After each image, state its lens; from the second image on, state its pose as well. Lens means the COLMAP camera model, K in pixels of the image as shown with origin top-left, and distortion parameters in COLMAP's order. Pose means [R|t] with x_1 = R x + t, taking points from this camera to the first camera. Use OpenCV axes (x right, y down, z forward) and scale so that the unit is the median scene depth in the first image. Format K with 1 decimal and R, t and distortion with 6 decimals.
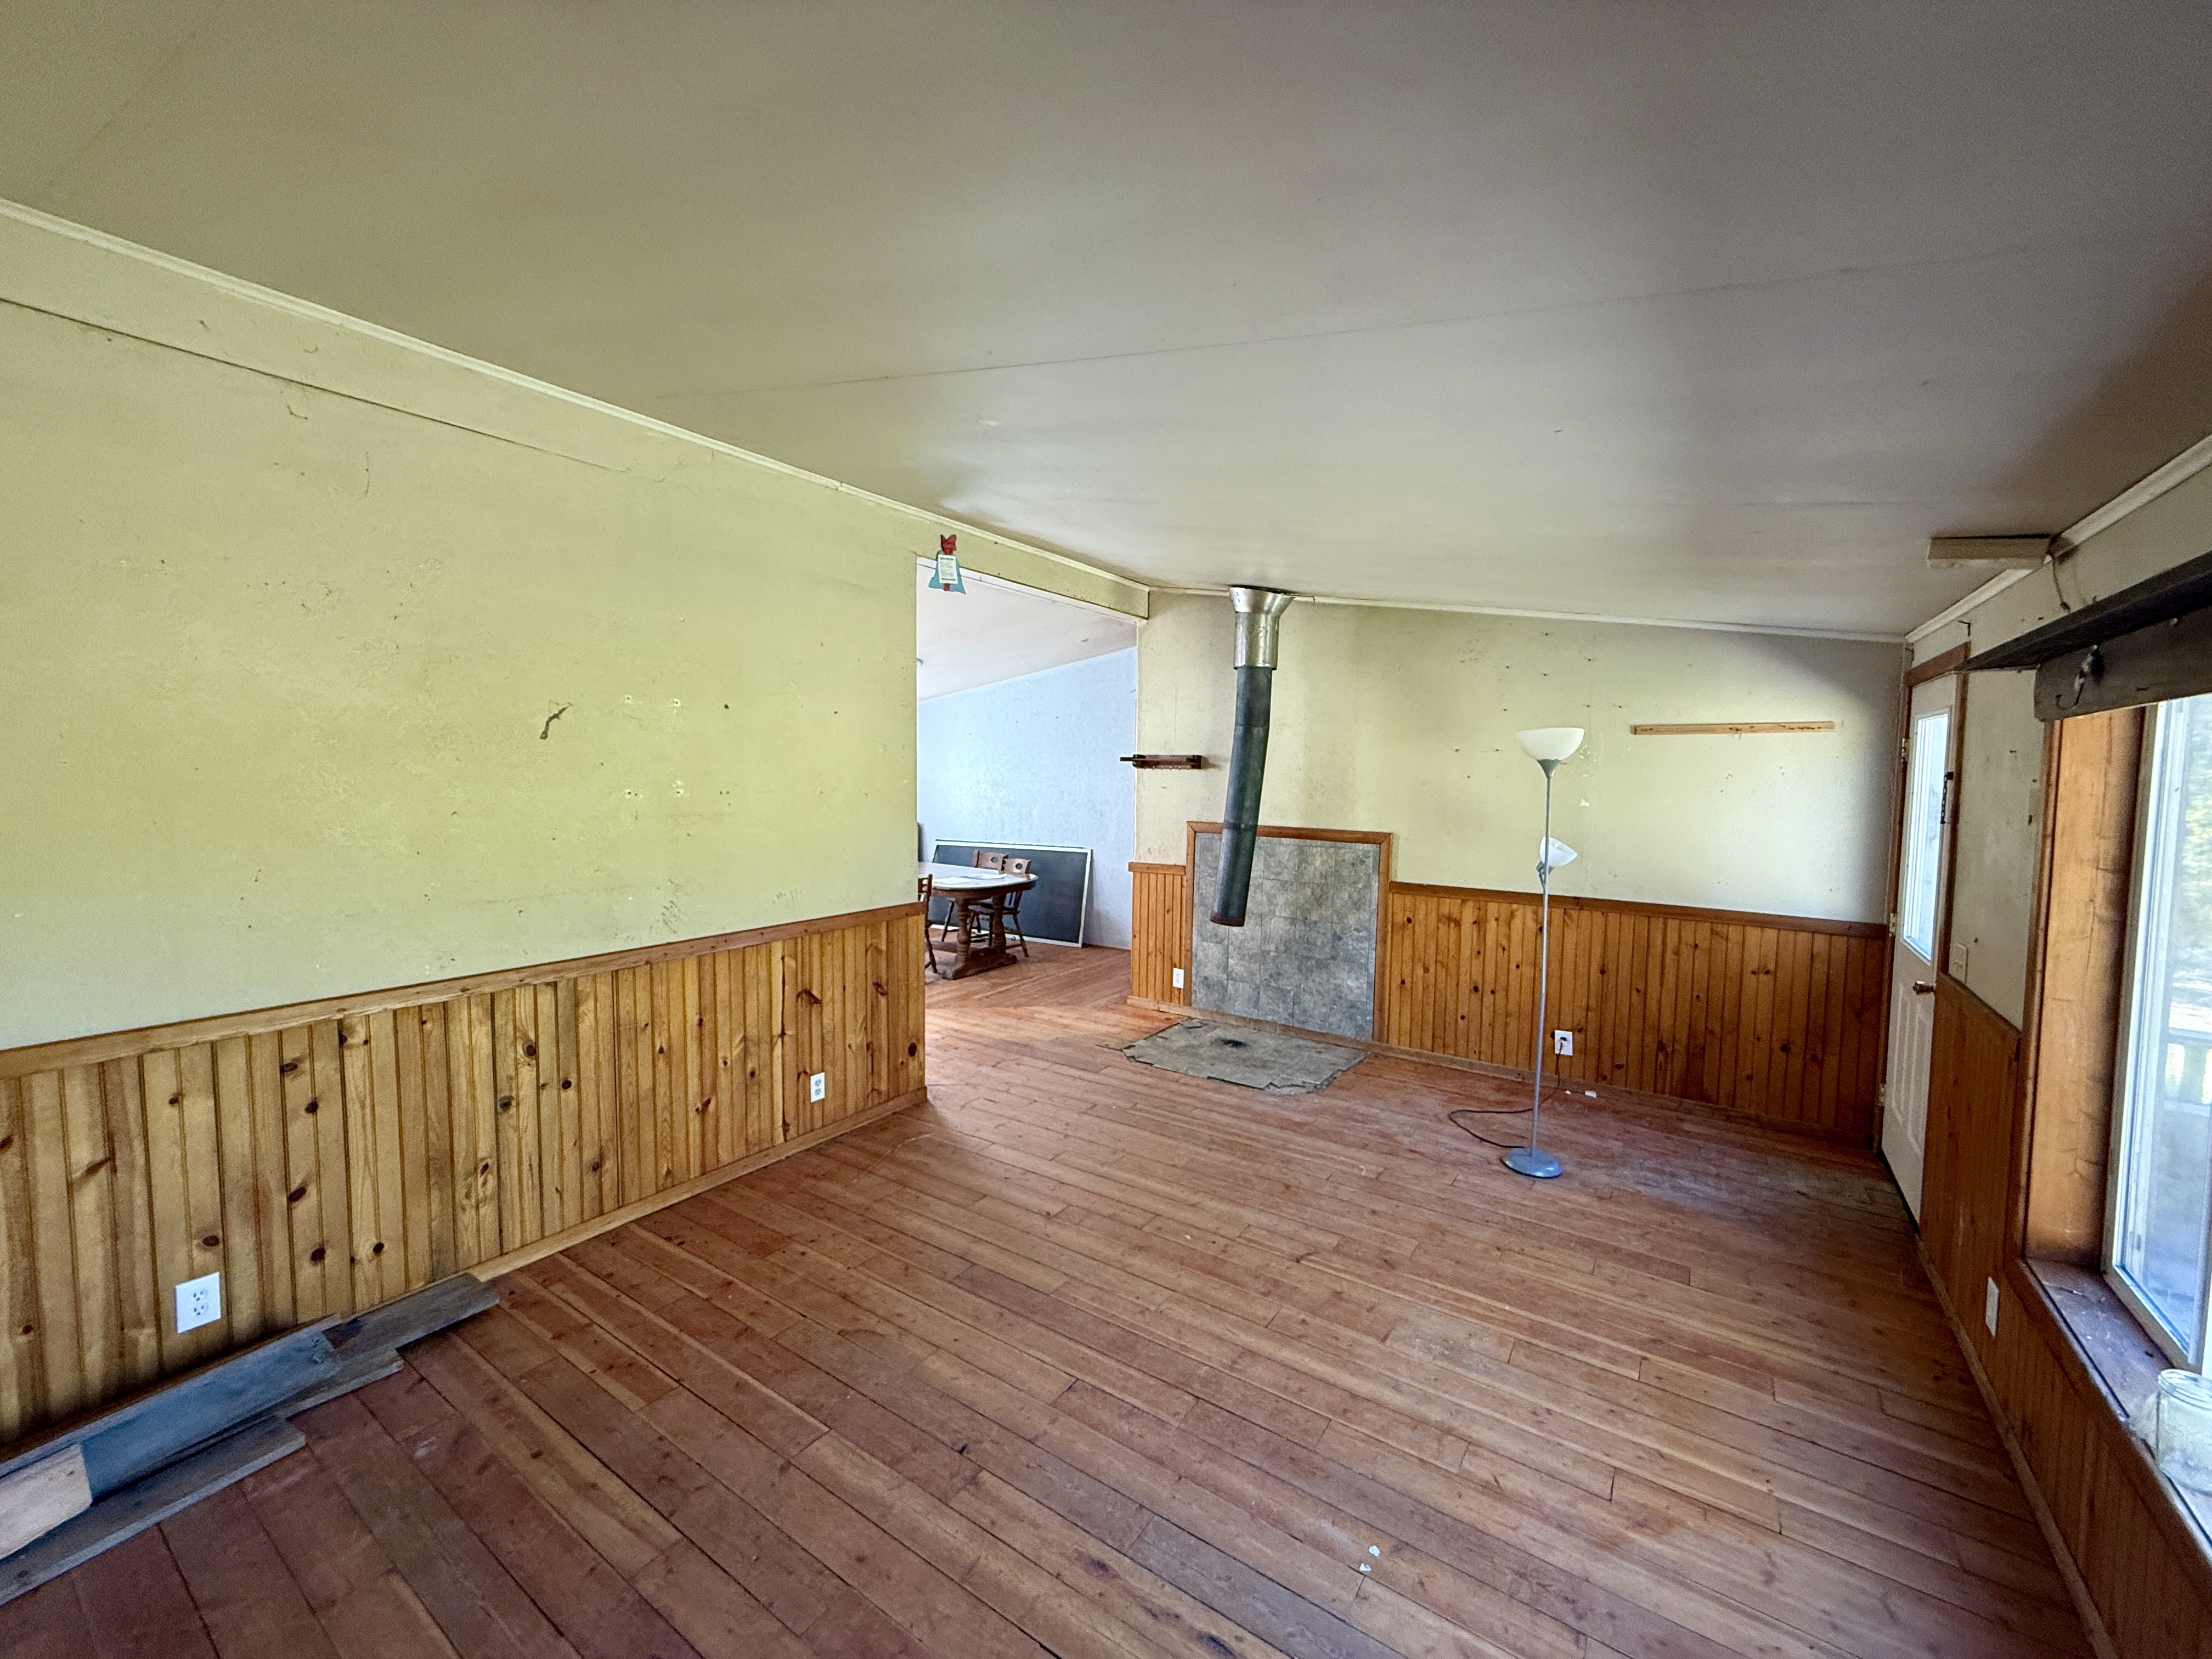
lens RADIAL K [[883.9, 0, 1105.3], [0, 883.9, 822.7], [0, 0, 1]] dist [0.000605, 0.000611]
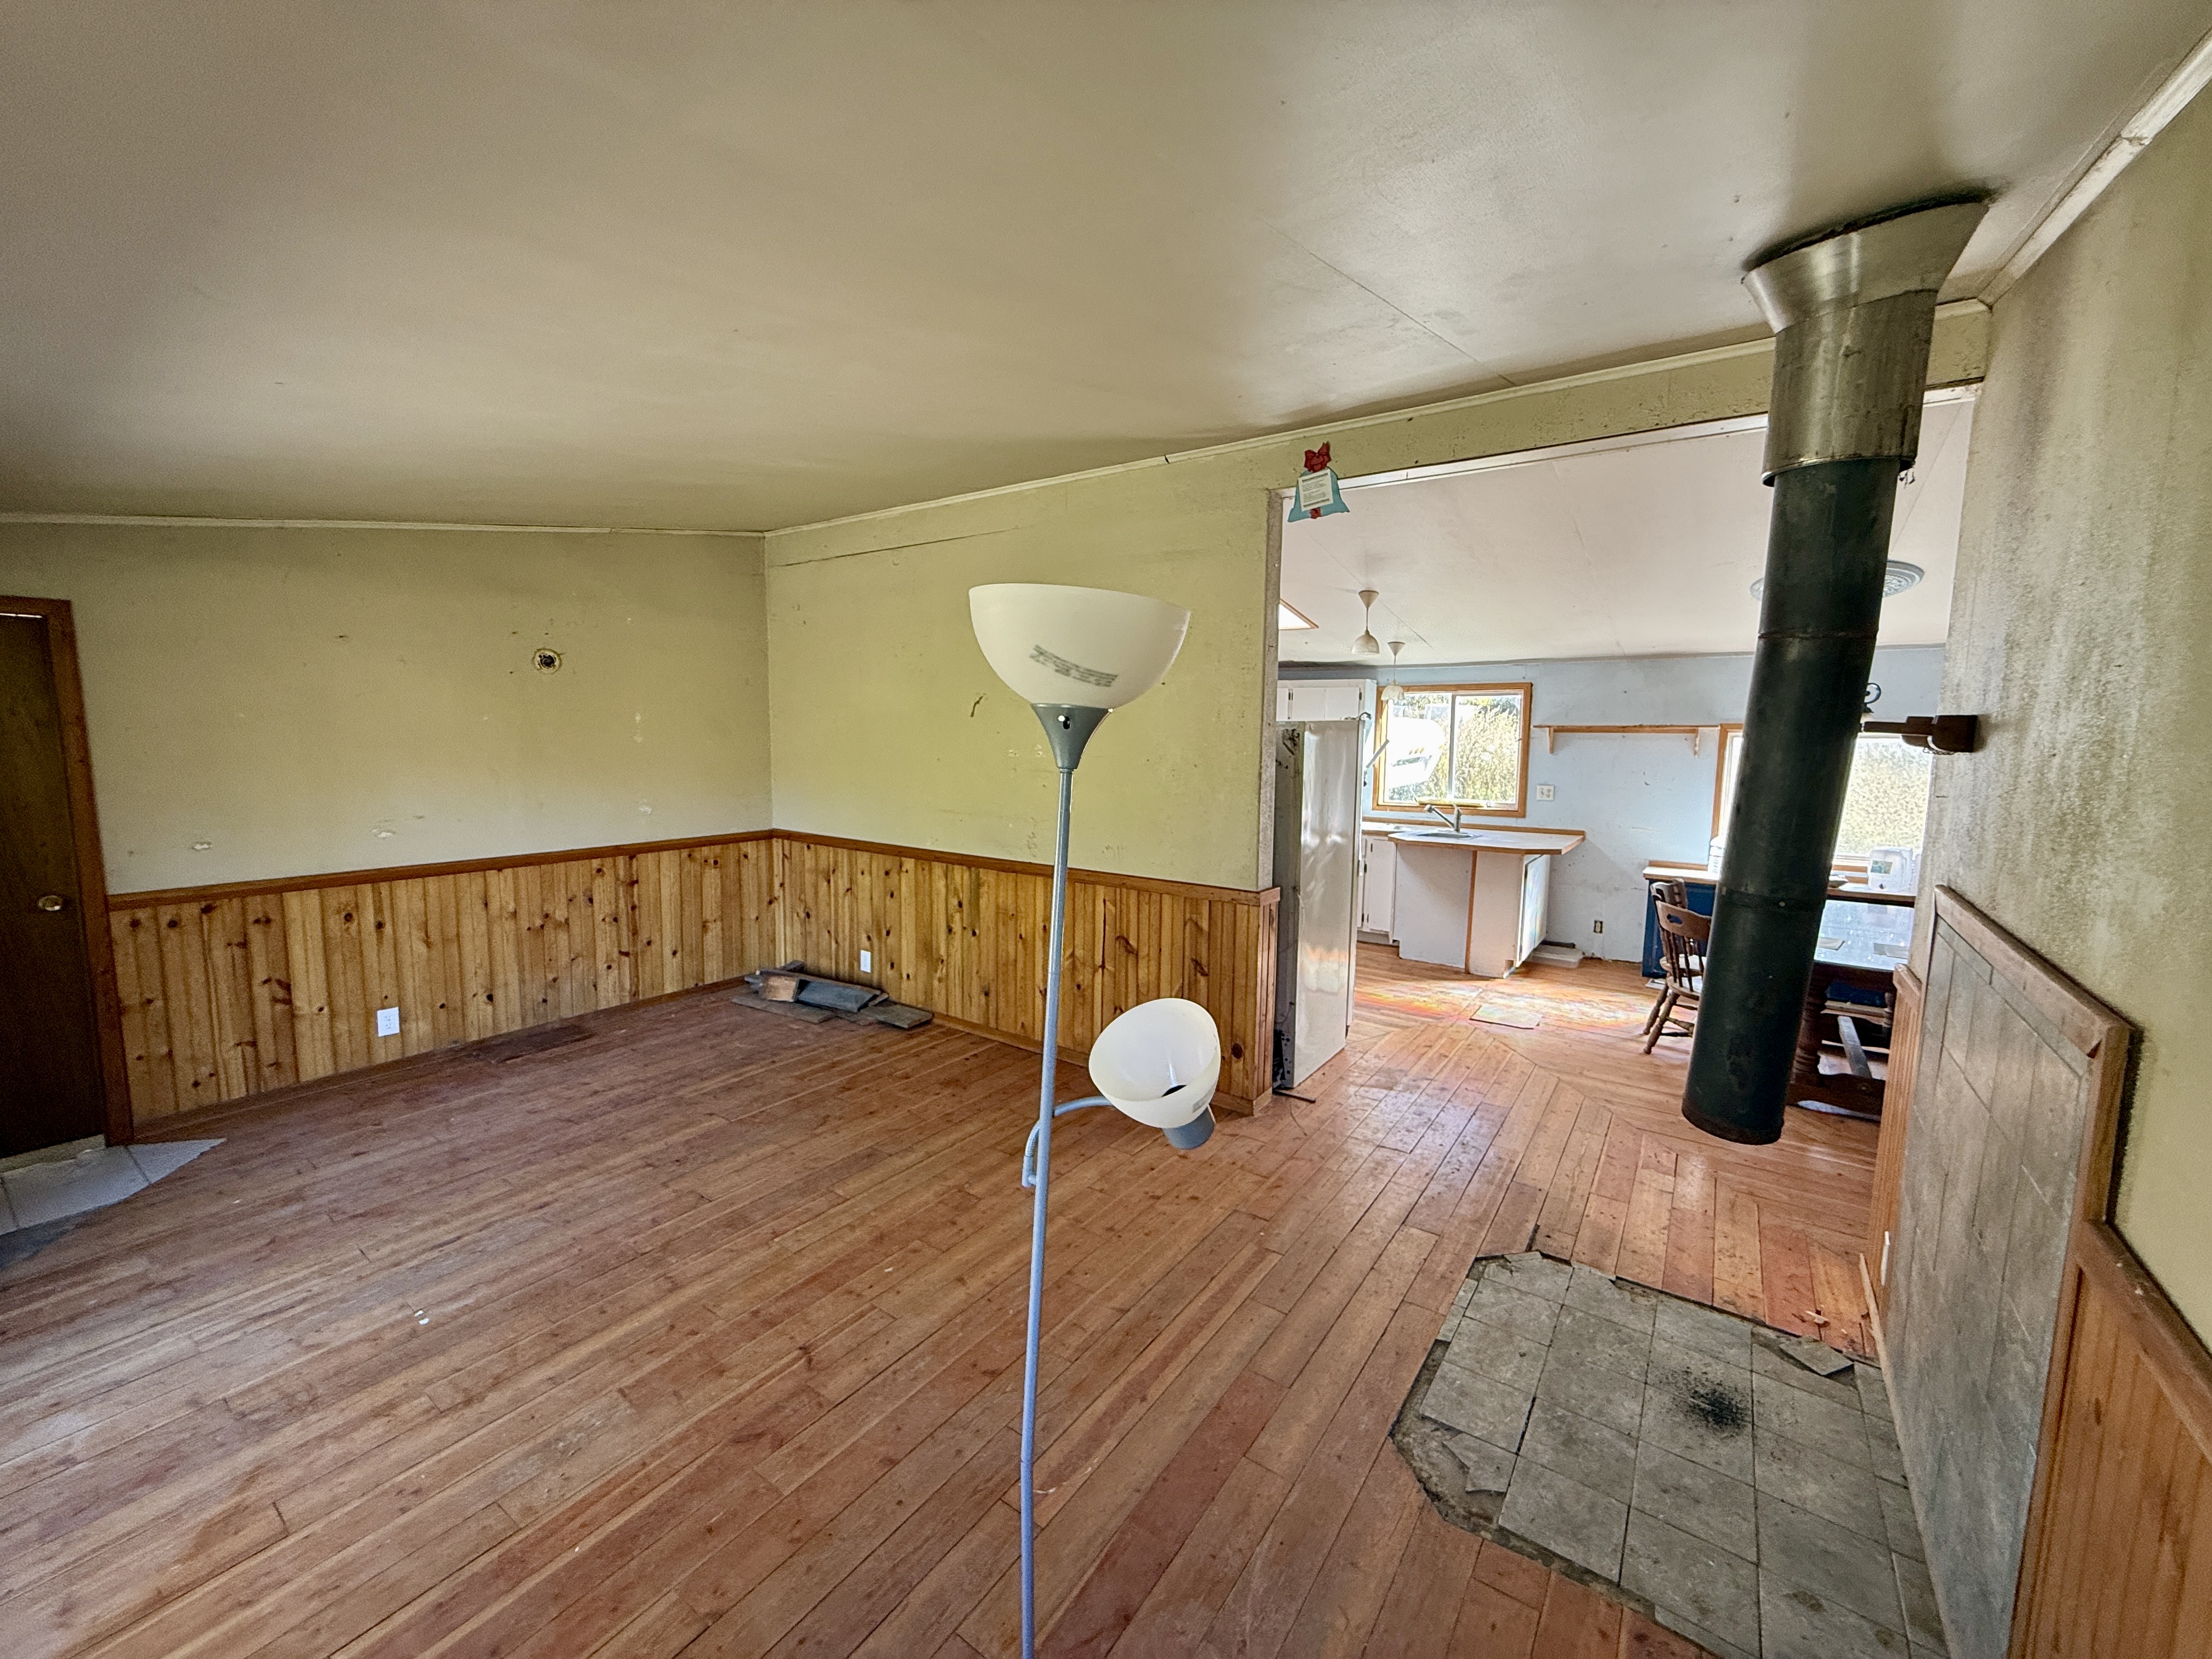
lens RADIAL K [[883.9, 0, 1100.1], [0, 883.9, 823.1], [0, 0, 1]] dist [0.000605, 0.000611]
pose [[-0.025060, 0.094913, -0.995170, 0.991306], [-0.075723, 0.992443, 0.096559, -0.076232], [0.996814, 0.077777, -0.017684, 1.283584]]
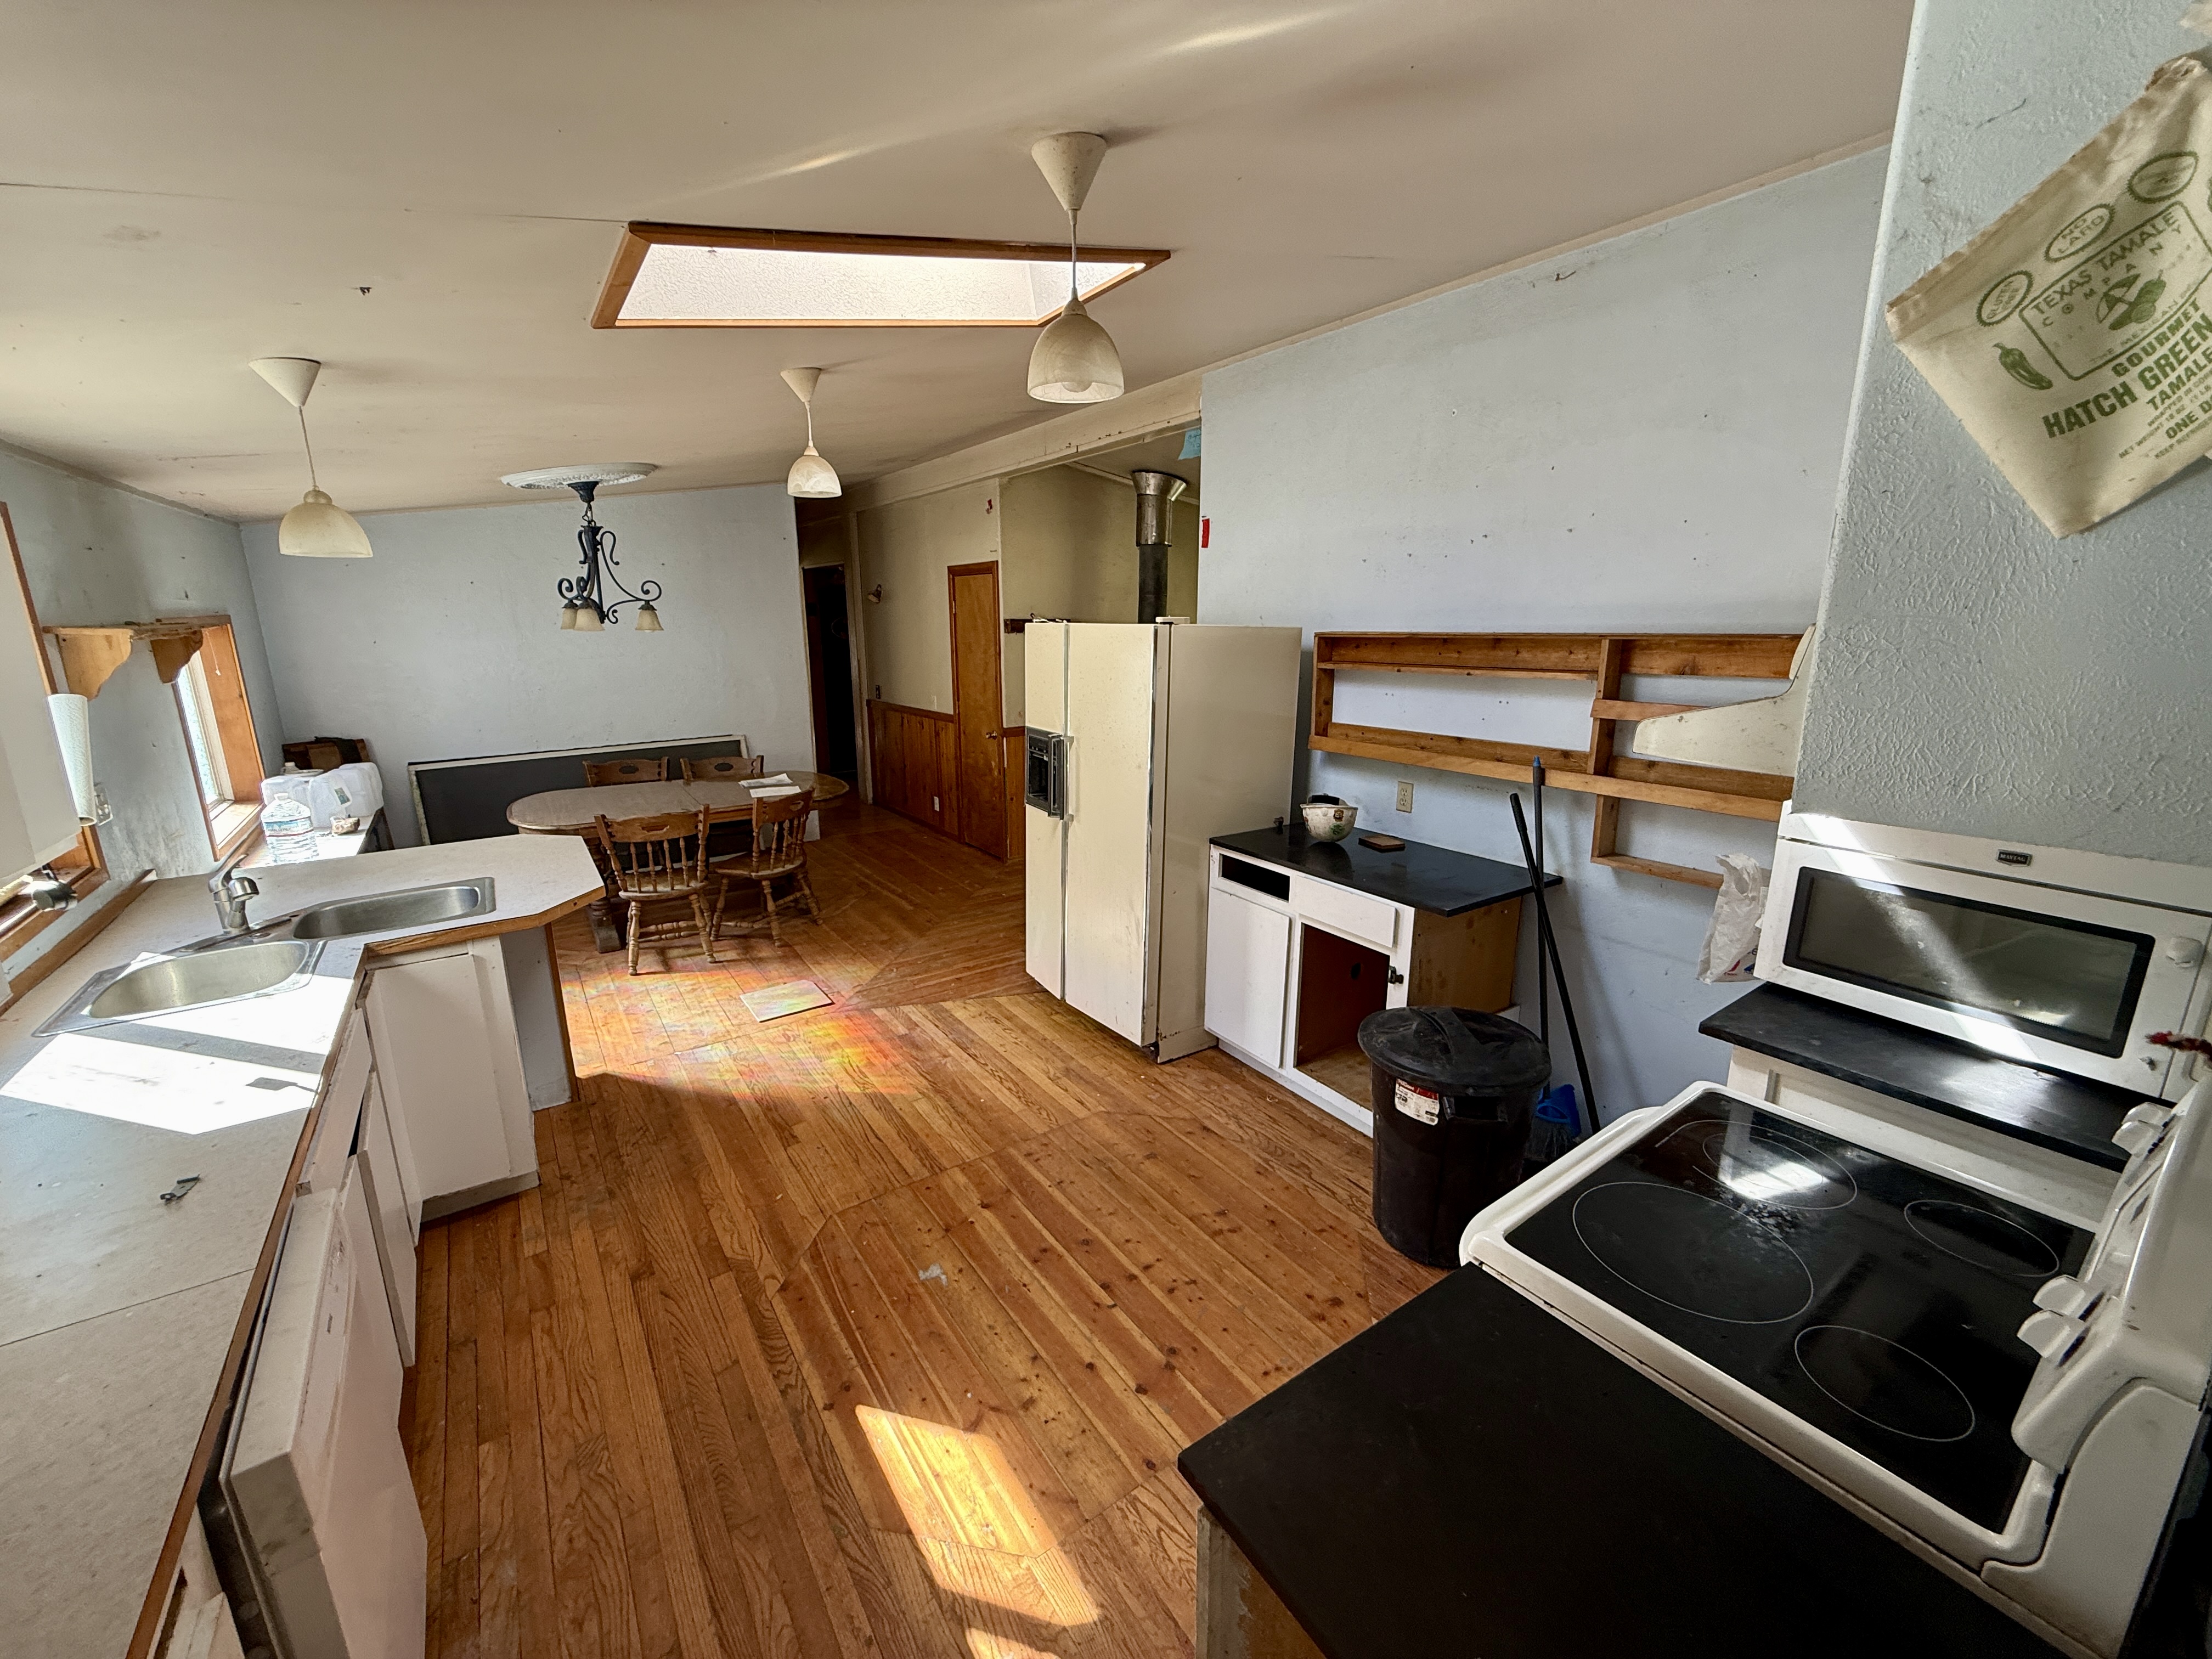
lens RADIAL K [[883.9, 0, 1108.7], [0, 883.9, 822.6], [0, 0, 1]] dist [0.000605, 0.000611]
pose [[0.351171, -0.241094, 0.904739, -1.832296], [0.068320, 0.970302, 0.232047, -0.147416], [-0.933815, -0.019677, 0.357214, 1.112049]]
